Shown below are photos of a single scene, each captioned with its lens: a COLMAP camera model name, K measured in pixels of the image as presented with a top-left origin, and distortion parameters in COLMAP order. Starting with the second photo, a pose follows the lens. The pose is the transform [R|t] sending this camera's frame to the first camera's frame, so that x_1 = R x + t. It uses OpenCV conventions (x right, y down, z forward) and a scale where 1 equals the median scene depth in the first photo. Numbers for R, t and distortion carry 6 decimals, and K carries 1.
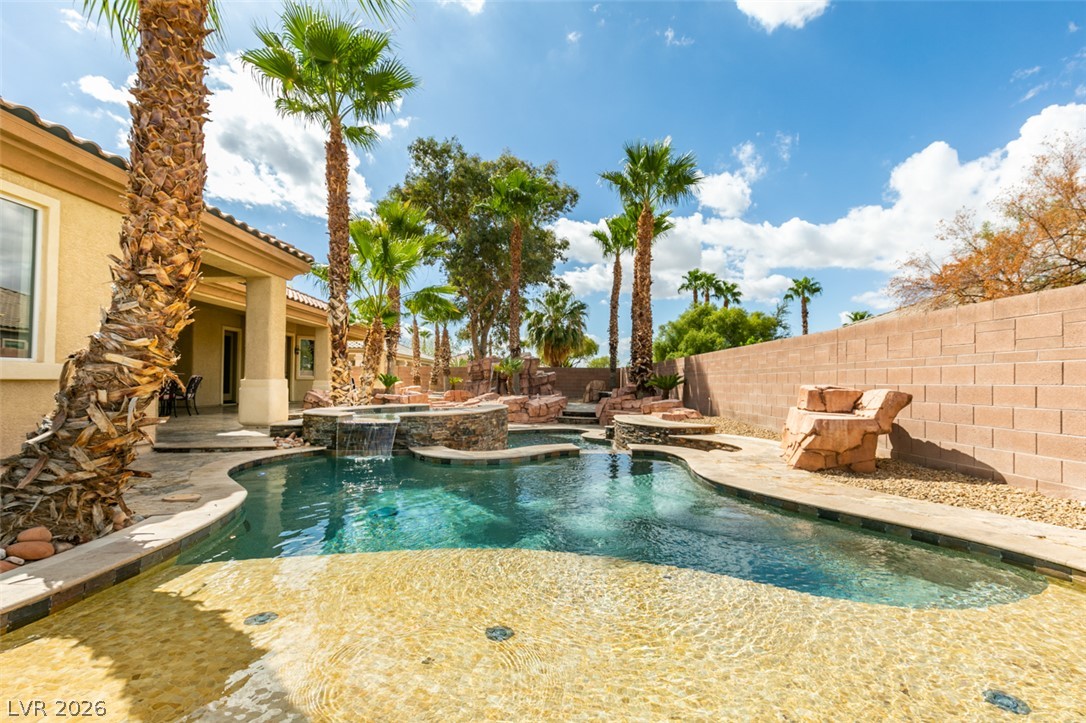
lens RADIAL K [[487.7, 0, 542.6], [0, 487.7, 363.6], [0, 0, 1]] dist [0.012670, -0.005484]
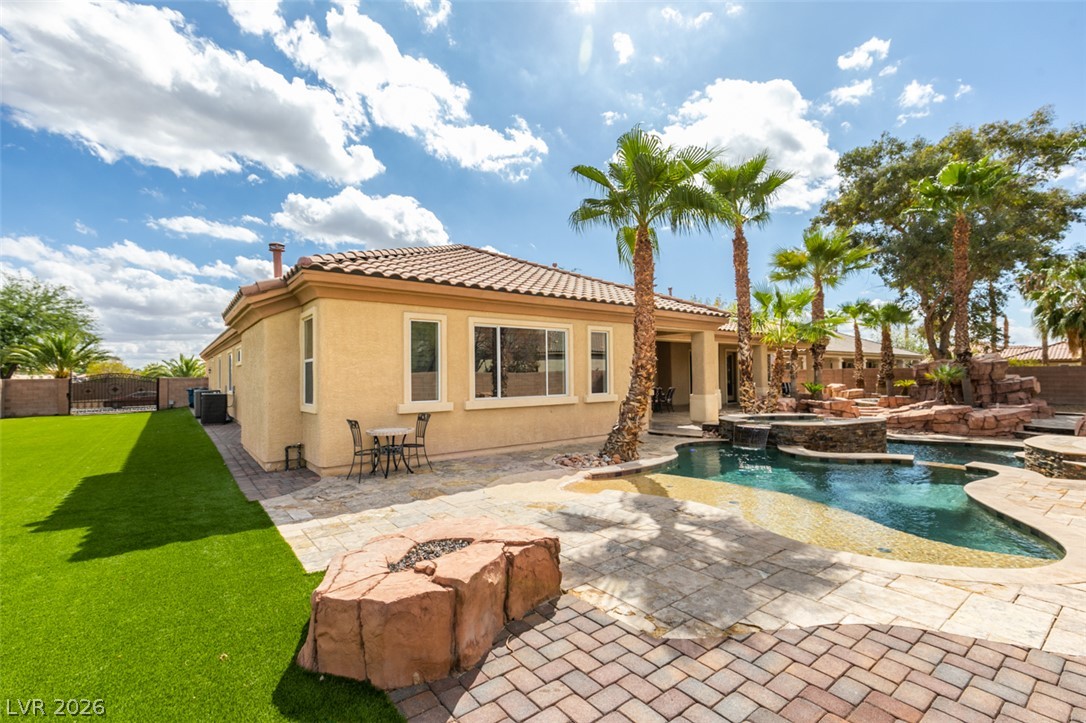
lens RADIAL K [[487.7, 0, 540.4], [0, 487.7, 364.4], [0, 0, 1]] dist [0.012670, -0.005484]
pose [[0.618602, -0.027809, -0.785212, 0.373467], [0.041920, 0.999118, -0.002359, -0.086393], [0.784585, -0.031457, 0.619222, -0.423938]]
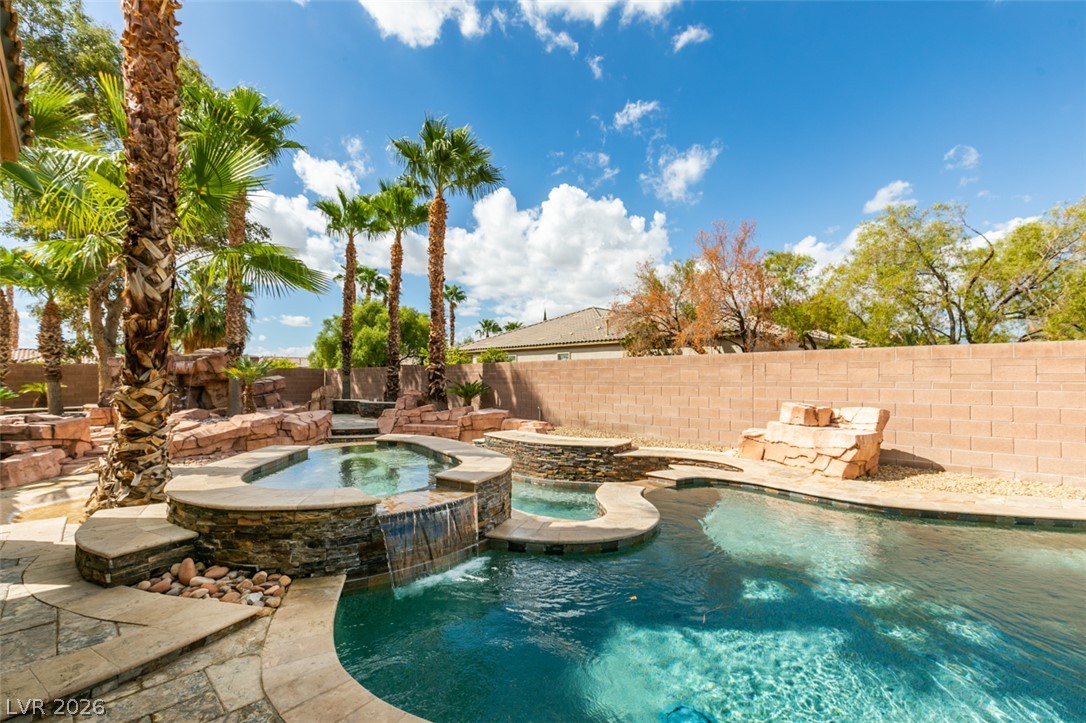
lens RADIAL K [[487.7, 0, 545.6], [0, 487.7, 376.5], [0, 0, 1]] dist [0.012670, -0.005484]
pose [[0.715833, -0.002302, 0.698267, -0.476468], [-0.022721, 0.999388, 0.026588, -0.025977], [-0.697901, -0.034898, 0.715343, 0.401009]]
